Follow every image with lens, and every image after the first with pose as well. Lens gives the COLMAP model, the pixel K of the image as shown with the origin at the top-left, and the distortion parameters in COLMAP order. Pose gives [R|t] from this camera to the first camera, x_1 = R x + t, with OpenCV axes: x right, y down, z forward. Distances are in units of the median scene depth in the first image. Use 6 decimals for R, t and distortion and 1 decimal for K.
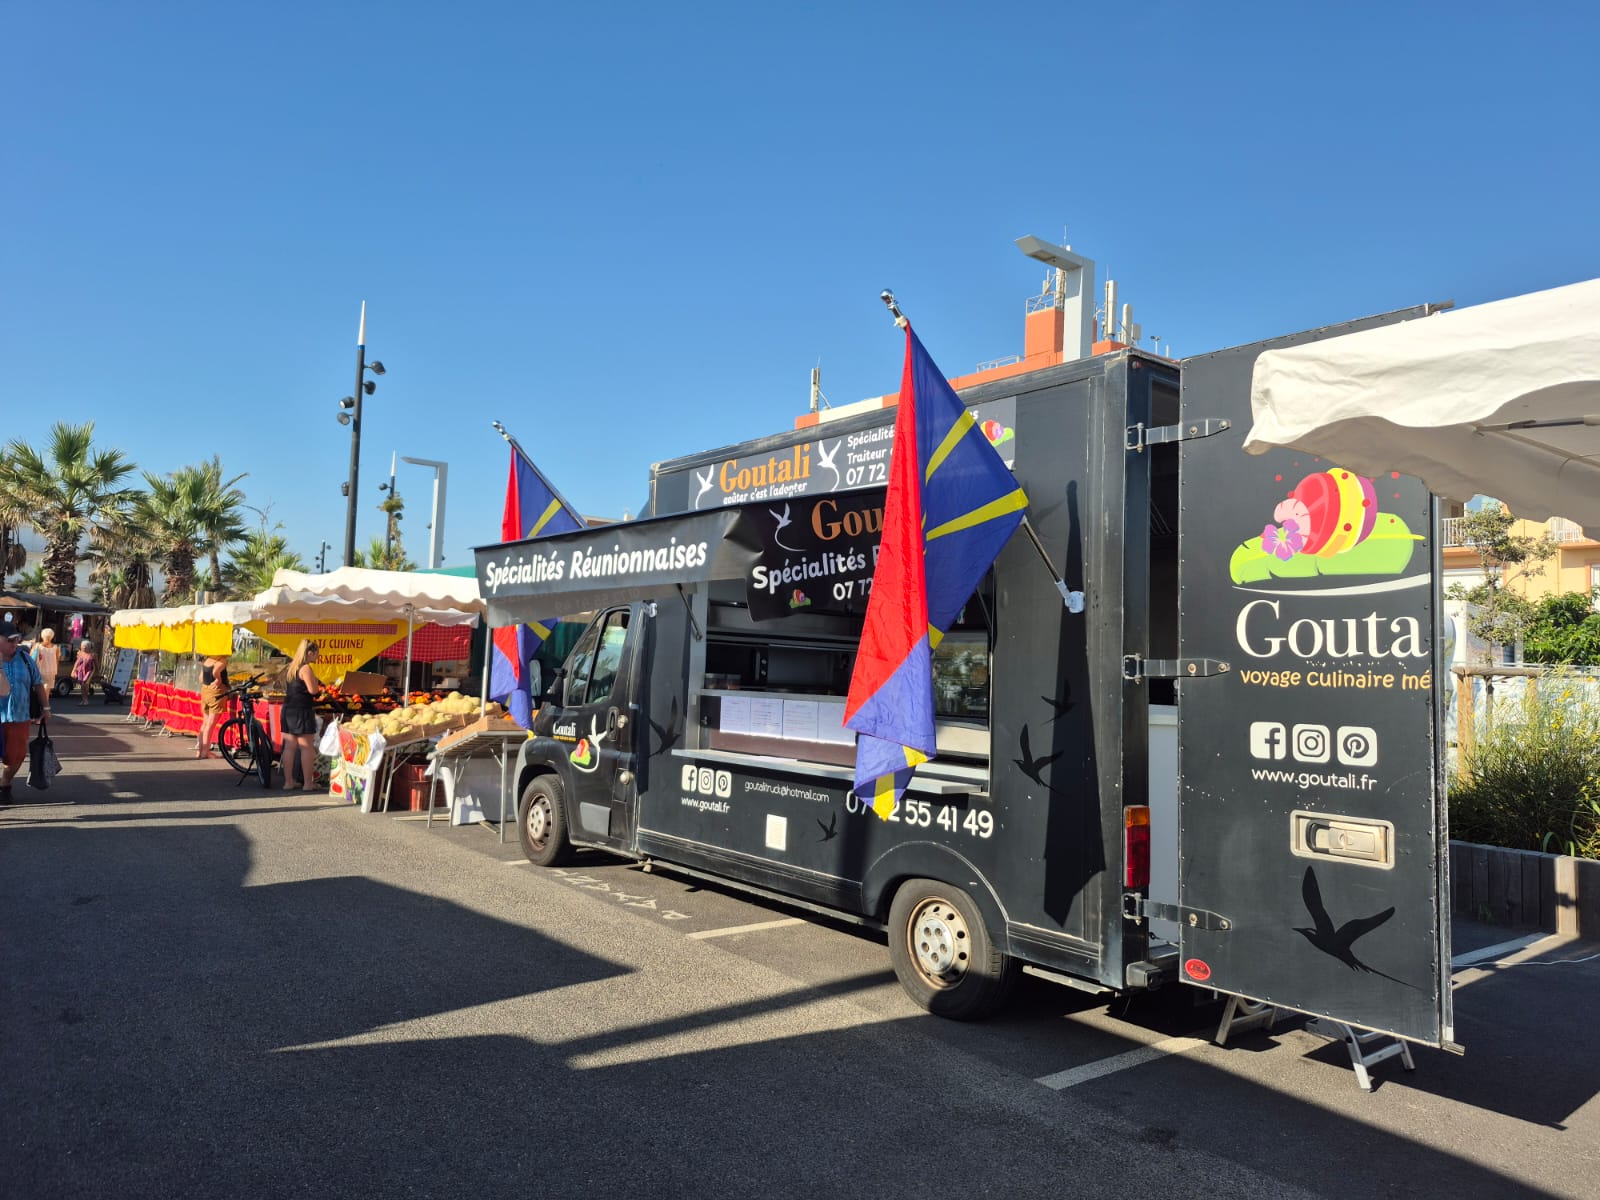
lens RADIAL K [[1113.8, 0, 784.7], [0, 1113.8, 575.0], [0, 0, 1]] dist [0.067560, -0.068596]
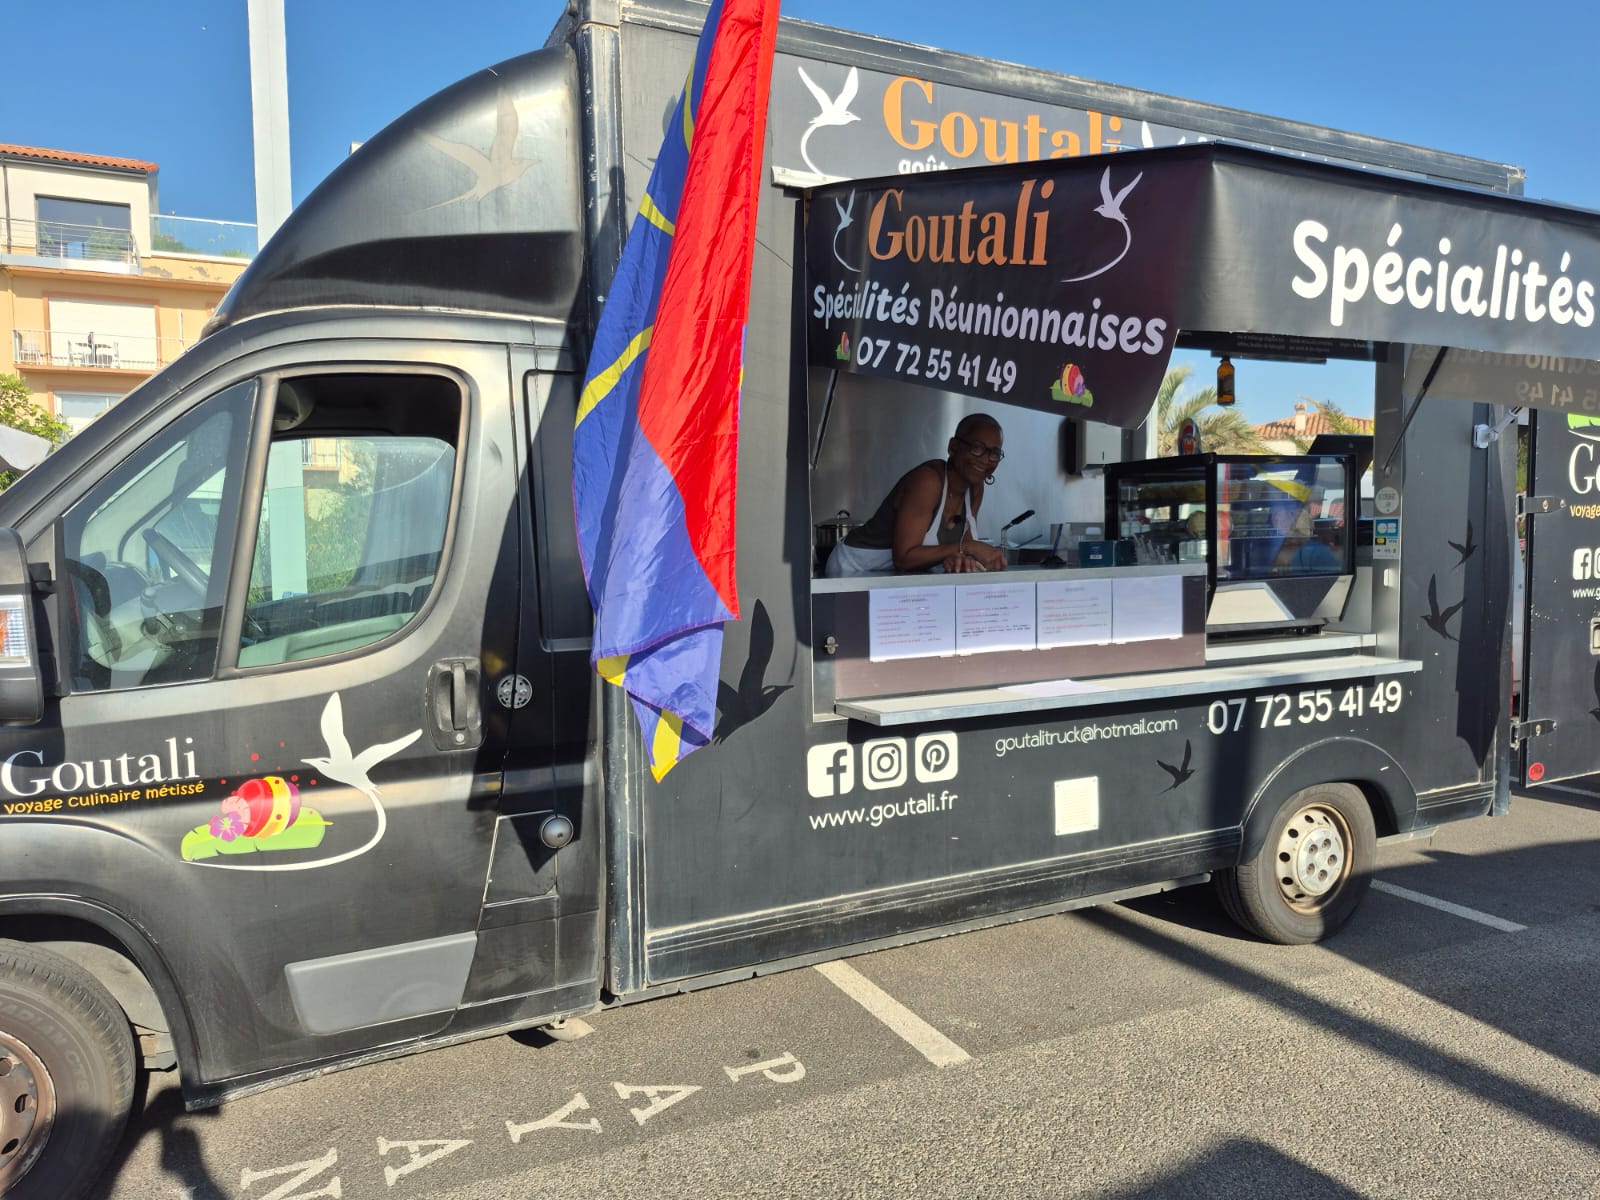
lens RADIAL K [[1113.8, 0, 822.1], [0, 1113.8, 613.8], [0, 0, 1]] dist [0.067560, -0.068596]
pose [[0.204613, -0.113477, 0.972243, -0.622642], [-0.065033, 0.989487, 0.129177, 0.067721], [-0.976680, -0.089659, 0.195082, 1.078210]]
